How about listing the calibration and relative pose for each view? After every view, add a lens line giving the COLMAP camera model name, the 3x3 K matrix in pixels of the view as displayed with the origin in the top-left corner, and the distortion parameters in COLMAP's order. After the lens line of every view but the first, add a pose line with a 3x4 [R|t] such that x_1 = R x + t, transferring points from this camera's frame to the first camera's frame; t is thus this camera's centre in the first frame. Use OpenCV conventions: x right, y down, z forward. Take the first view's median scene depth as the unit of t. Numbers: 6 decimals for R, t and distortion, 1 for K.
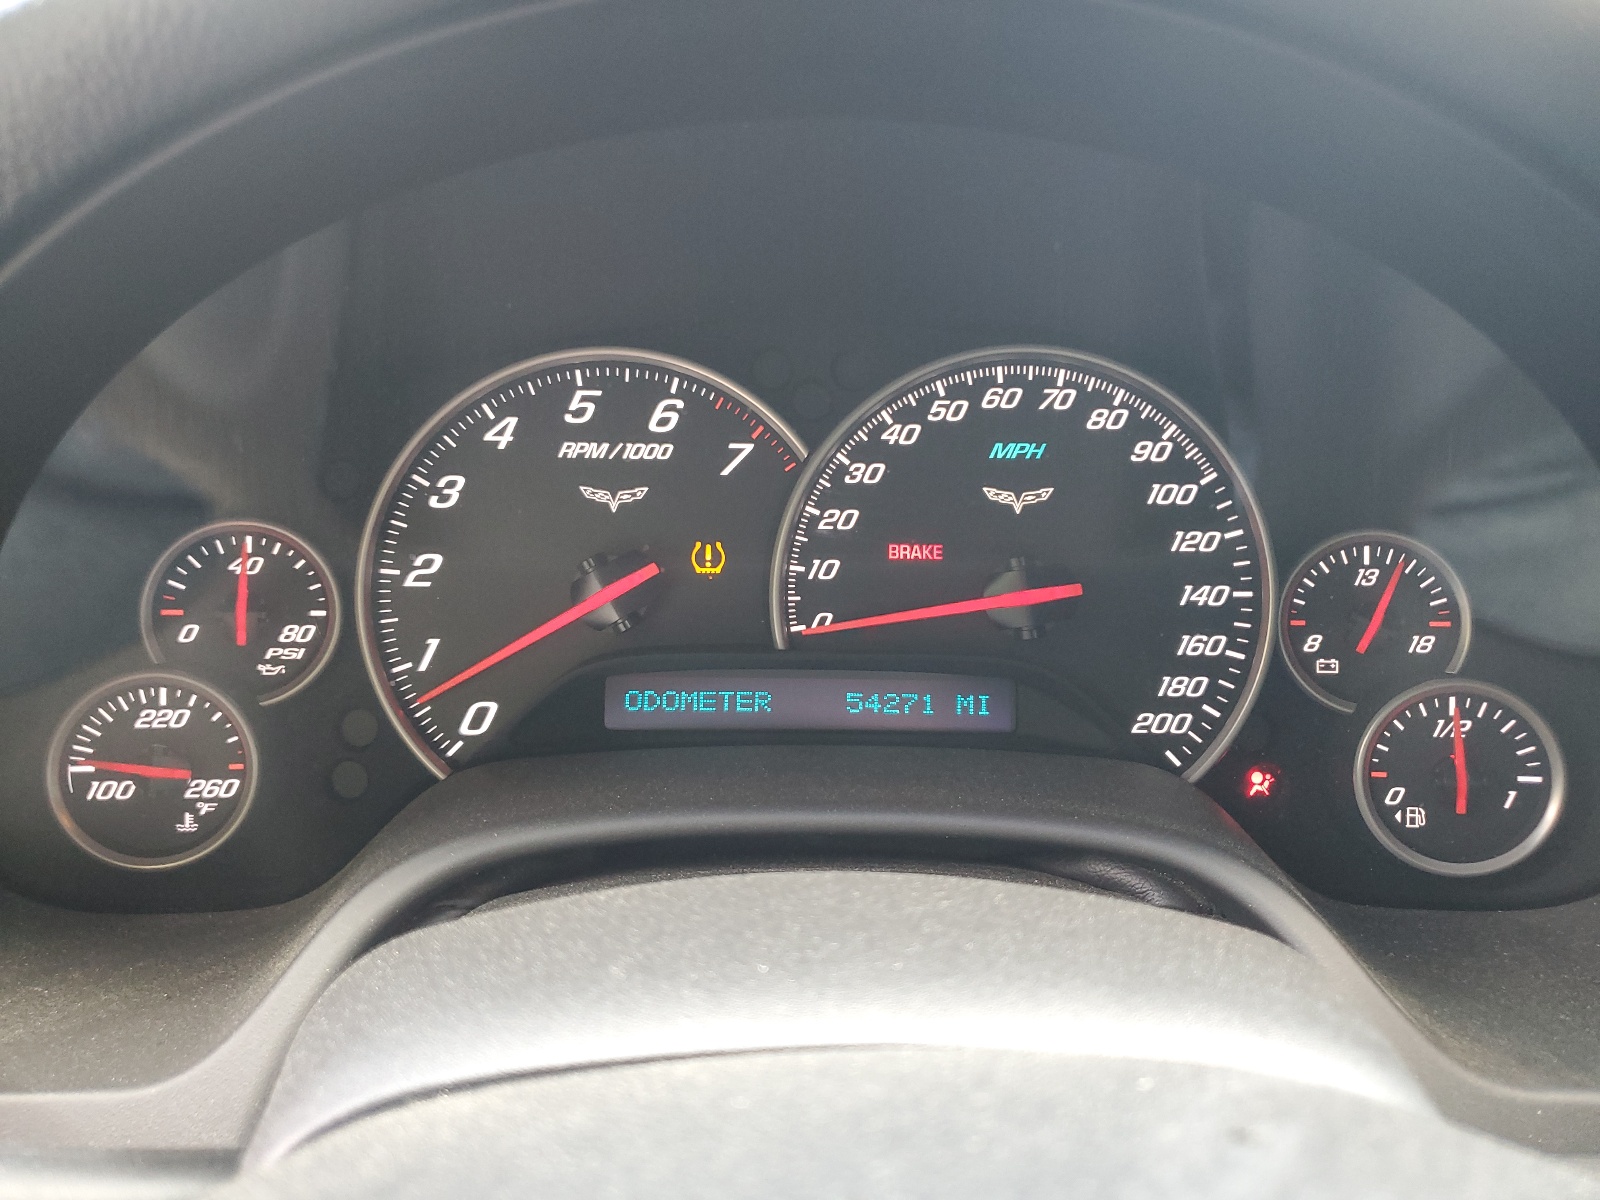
lens RADIAL K [[1234.0, 0, 803.8], [0, 1234.0, 594.3], [0, 0, 1]] dist [-0.006774, -0.012629]
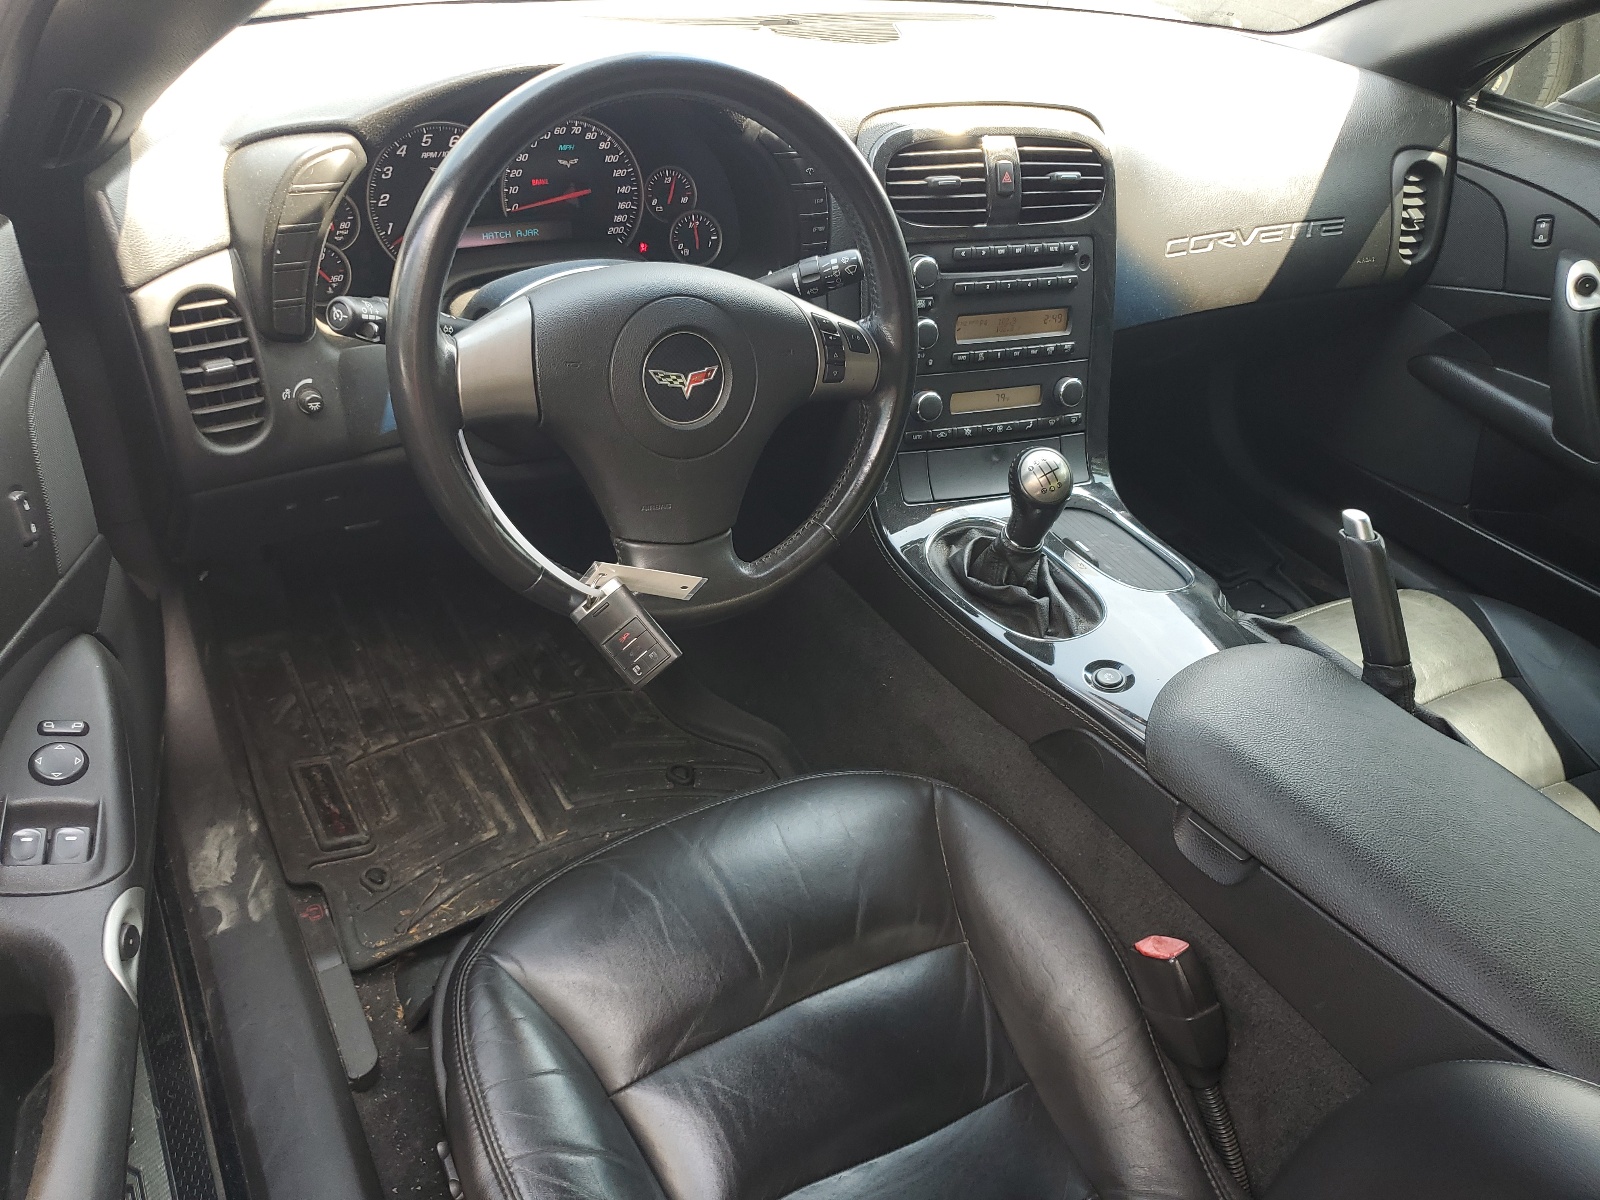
lens RADIAL K [[1234.0, 0, 799.0], [0, 1234.0, 598.3], [0, 0, 1]] dist [-0.006774, -0.012629]
pose [[0.869486, -0.220017, 0.442252, -0.993350], [0.045541, 0.927216, 0.371747, -0.194013], [-0.491853, -0.303088, 0.816222, -2.320957]]
